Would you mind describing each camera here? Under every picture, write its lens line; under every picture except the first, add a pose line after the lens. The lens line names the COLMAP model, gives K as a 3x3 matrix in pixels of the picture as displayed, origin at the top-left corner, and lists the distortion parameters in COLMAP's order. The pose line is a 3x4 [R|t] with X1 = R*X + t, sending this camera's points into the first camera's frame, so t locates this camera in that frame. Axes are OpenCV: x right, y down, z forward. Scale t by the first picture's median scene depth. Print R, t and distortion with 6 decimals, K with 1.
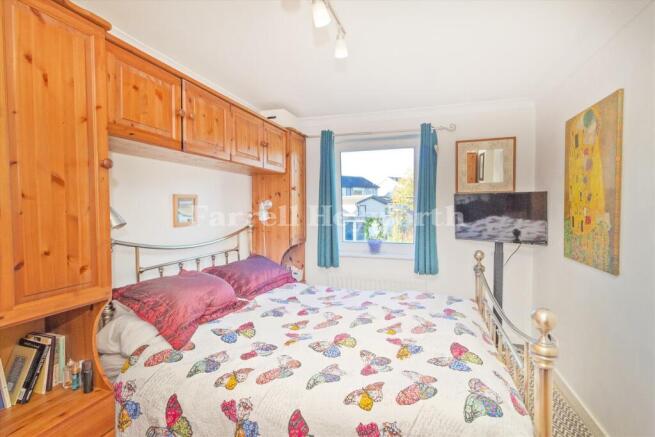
lens RADIAL K [[309.6, 0, 327.5], [0, 309.6, 218.5], [0, 0, 1]] dist [-0.000267, -0.000200]
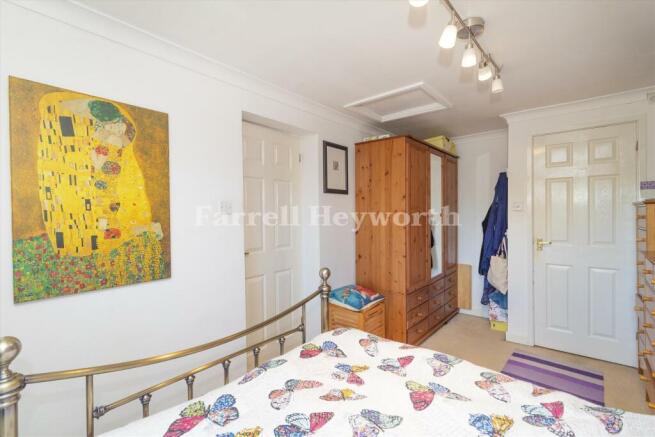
lens RADIAL K [[309.6, 0, 327.5], [0, 309.6, 218.5], [0, 0, 1]] dist [-0.000267, -0.000200]
pose [[-0.933991, 0.012364, 0.357083, -0.008435], [0.027230, 0.998958, 0.036634, -0.058030], [-0.356258, 0.043940, -0.933354, 1.828176]]
